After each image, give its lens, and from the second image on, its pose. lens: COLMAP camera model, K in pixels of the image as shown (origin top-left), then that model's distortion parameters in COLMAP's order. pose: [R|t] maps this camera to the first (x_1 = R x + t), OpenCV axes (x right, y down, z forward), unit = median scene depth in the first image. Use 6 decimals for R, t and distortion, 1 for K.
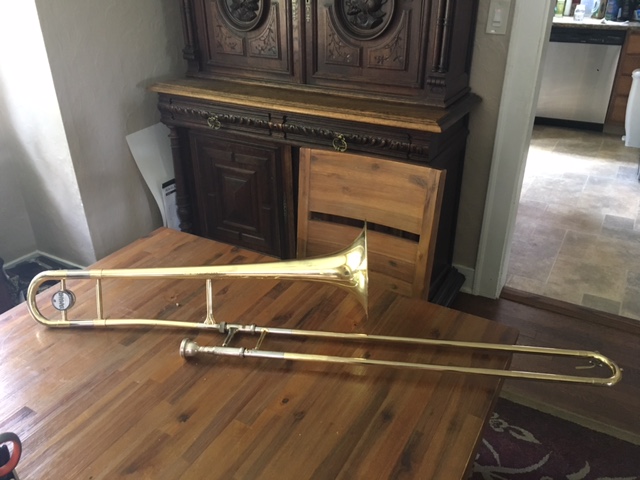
lens RADIAL K [[547.7, 0, 320.0], [0, 547.7, 240.0], [0, 0, 1]] dist [0.056991, -0.020974]
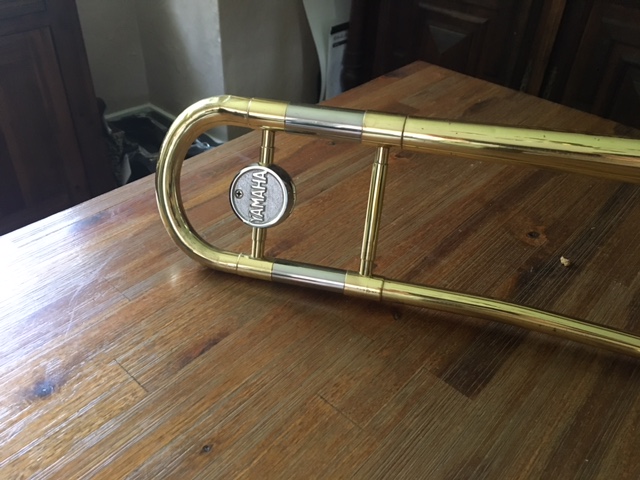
lens RADIAL K [[547.7, 0, 320.0], [0, 547.7, 240.0], [0, 0, 1]] dist [0.056991, -0.020974]
pose [[0.976116, 0.175062, -0.128648, -0.191703], [-0.150700, 0.972155, 0.179457, 0.035519], [0.156482, -0.155783, 0.975318, 0.345172]]
